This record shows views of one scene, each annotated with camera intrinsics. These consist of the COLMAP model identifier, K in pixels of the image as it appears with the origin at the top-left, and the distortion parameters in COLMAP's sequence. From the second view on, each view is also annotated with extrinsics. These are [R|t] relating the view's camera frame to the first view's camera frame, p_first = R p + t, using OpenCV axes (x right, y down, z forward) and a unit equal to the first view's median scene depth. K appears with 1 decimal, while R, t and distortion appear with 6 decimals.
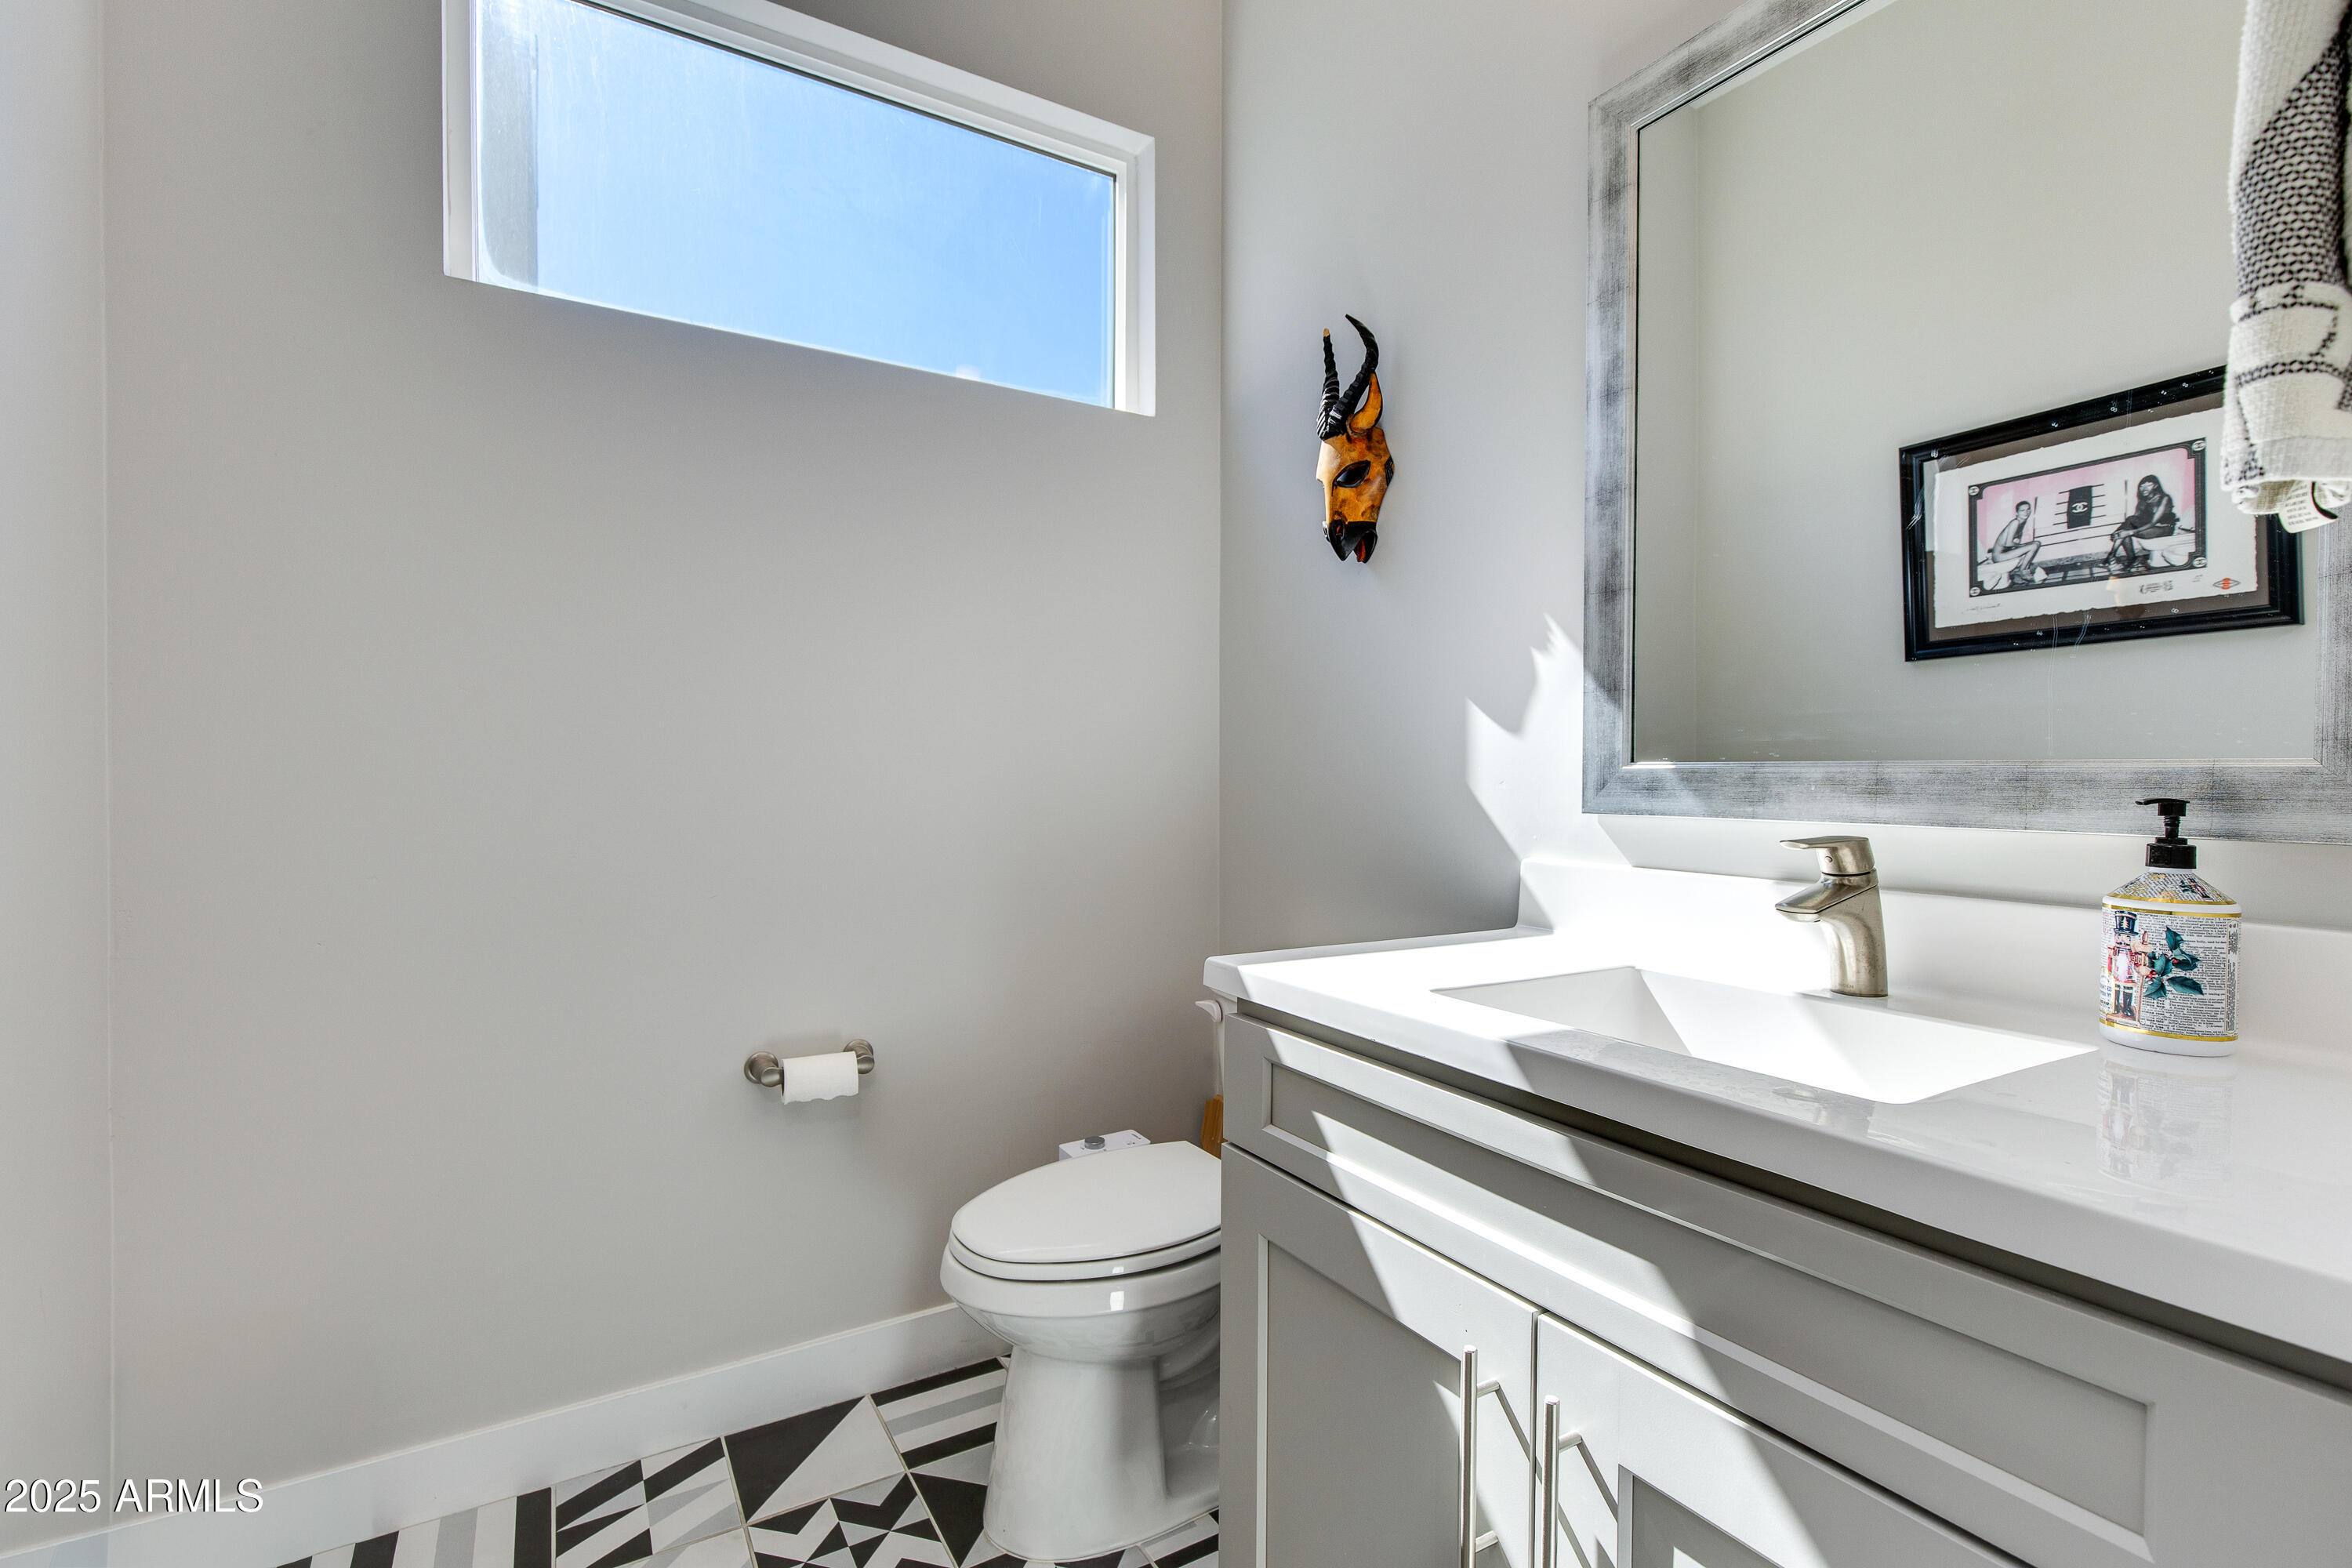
lens RADIAL K [[1077.1, 0, 1216.7], [0, 1077.1, 798.0], [0, 0, 1]] dist [-0.003148, -0.000252]
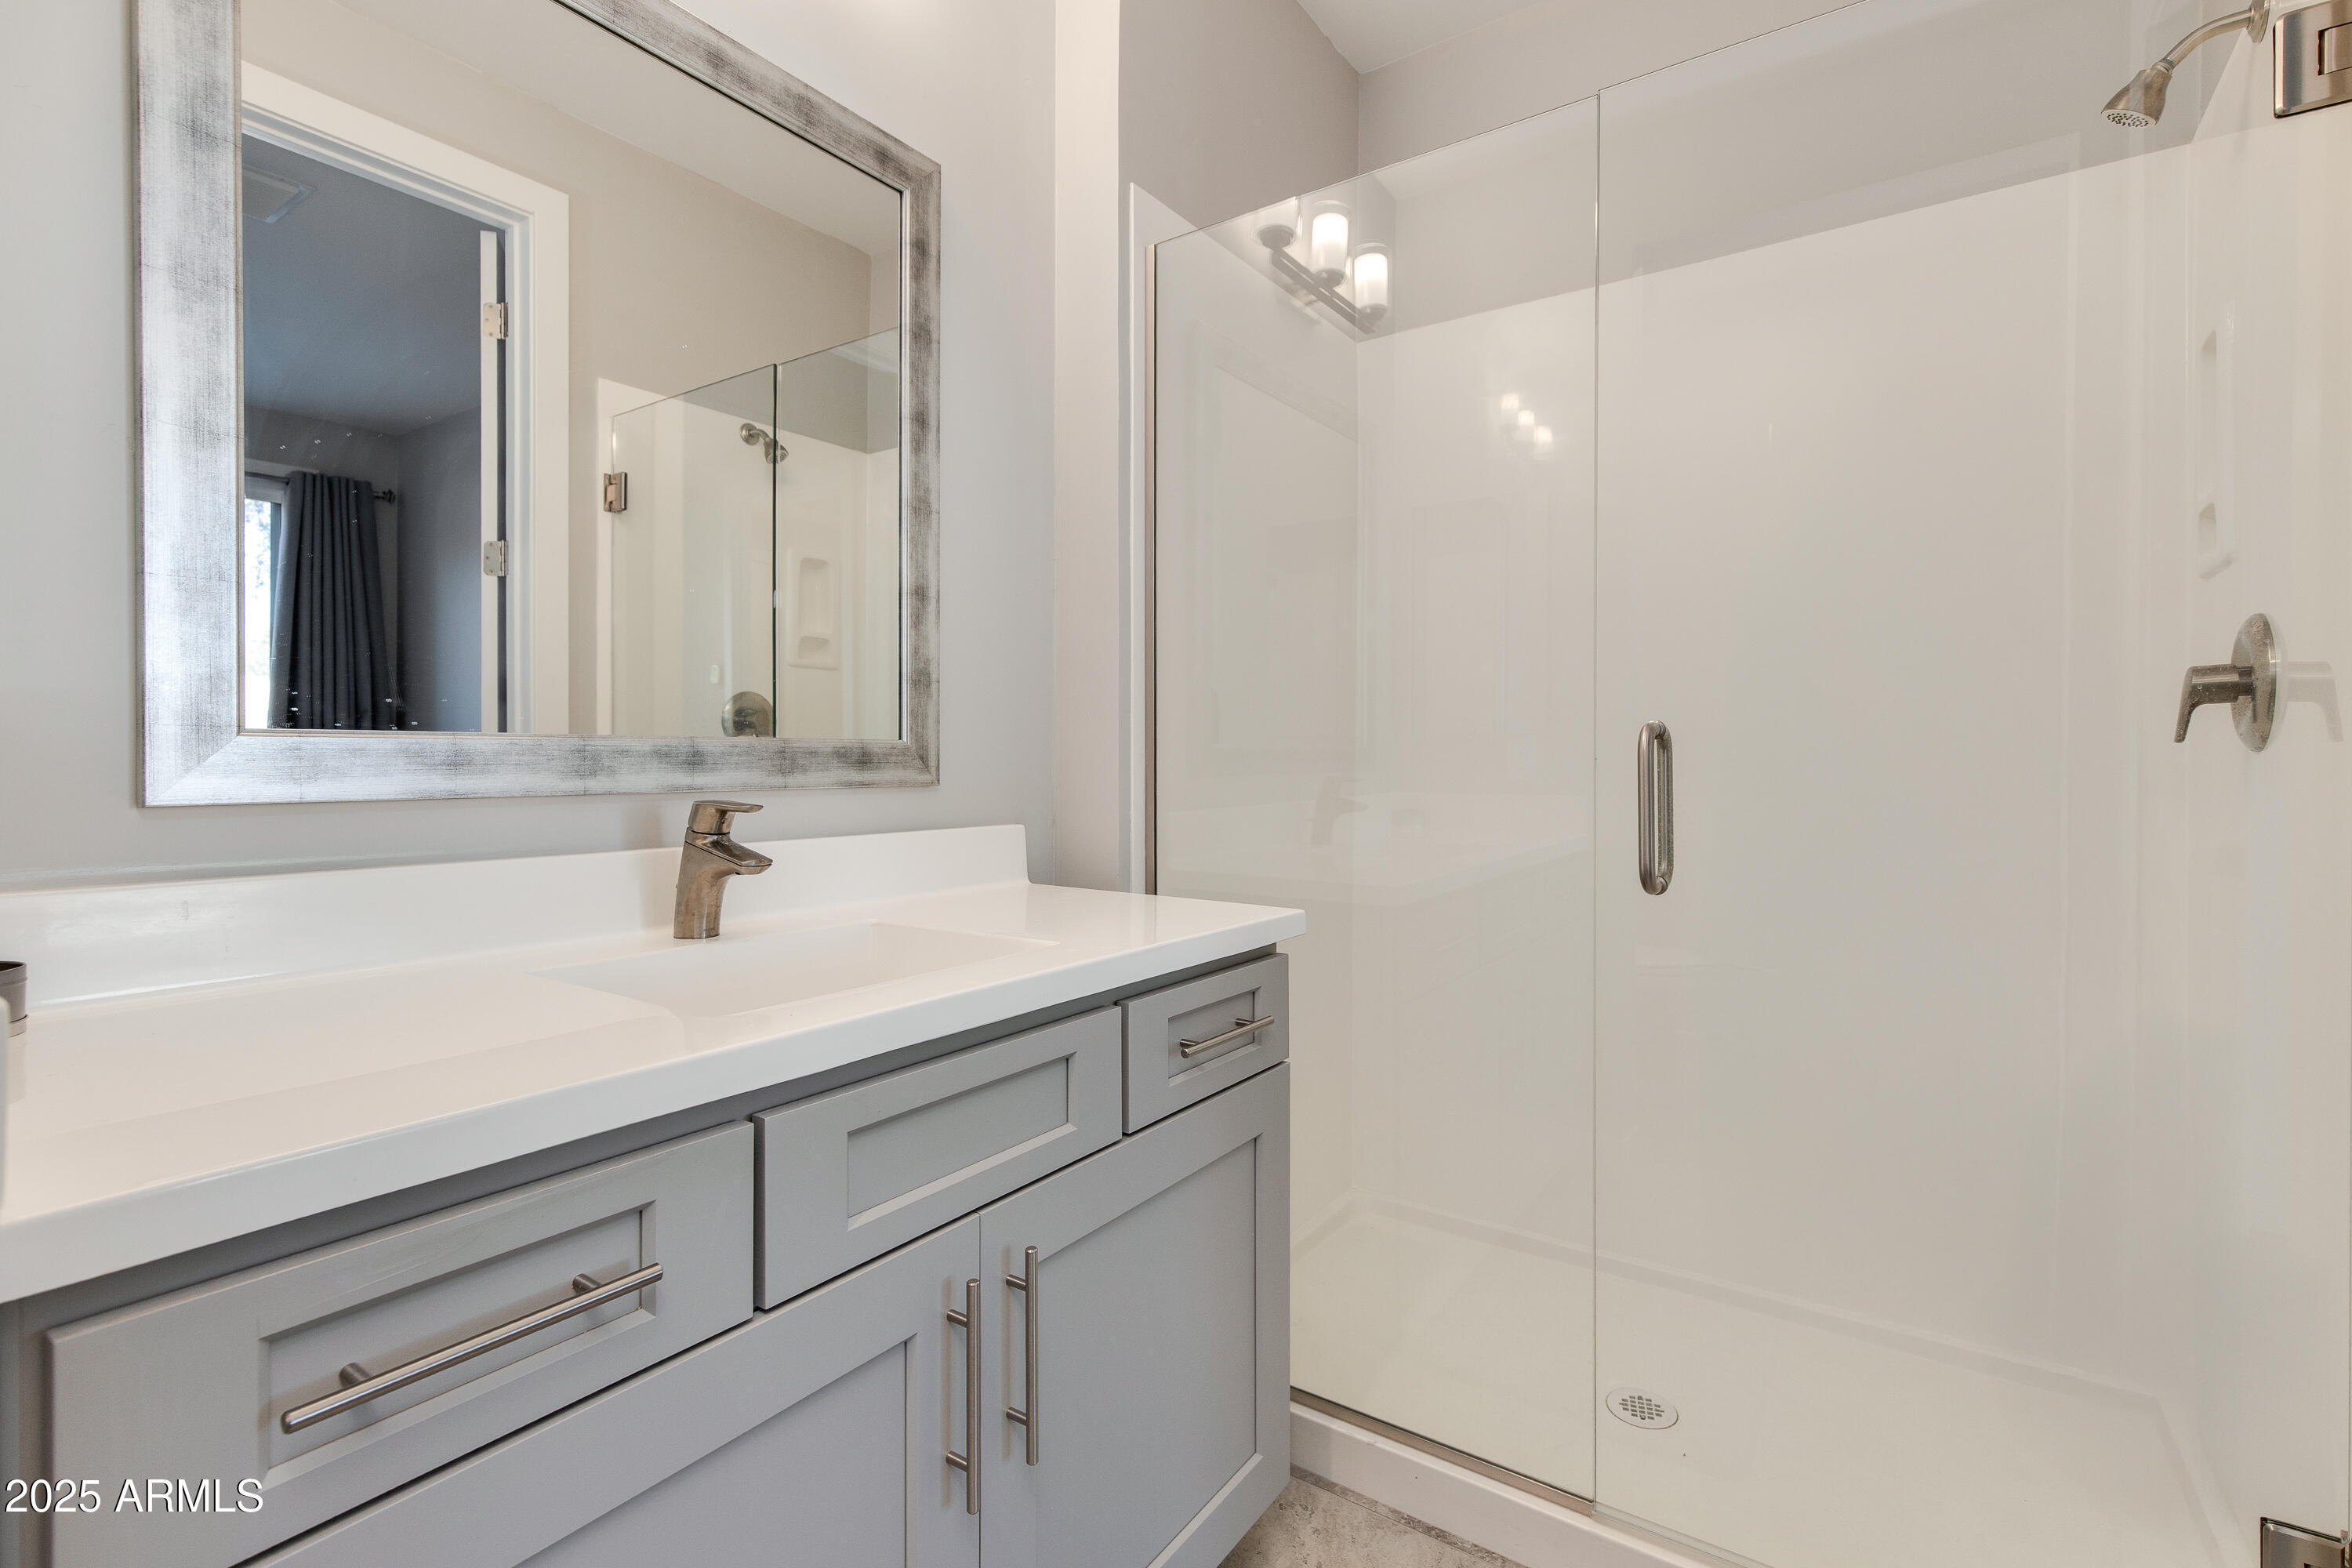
lens RADIAL K [[1077.1, 0, 1216.7], [0, 1077.1, 798.0], [0, 0, 1]] dist [-0.003148, -0.000252]
pose [[-0.425008, -0.044564, 0.904092, -0.716190], [0.010269, 0.998486, 0.054044, -0.026675], [-0.905132, 0.032253, -0.423906, 1.075207]]
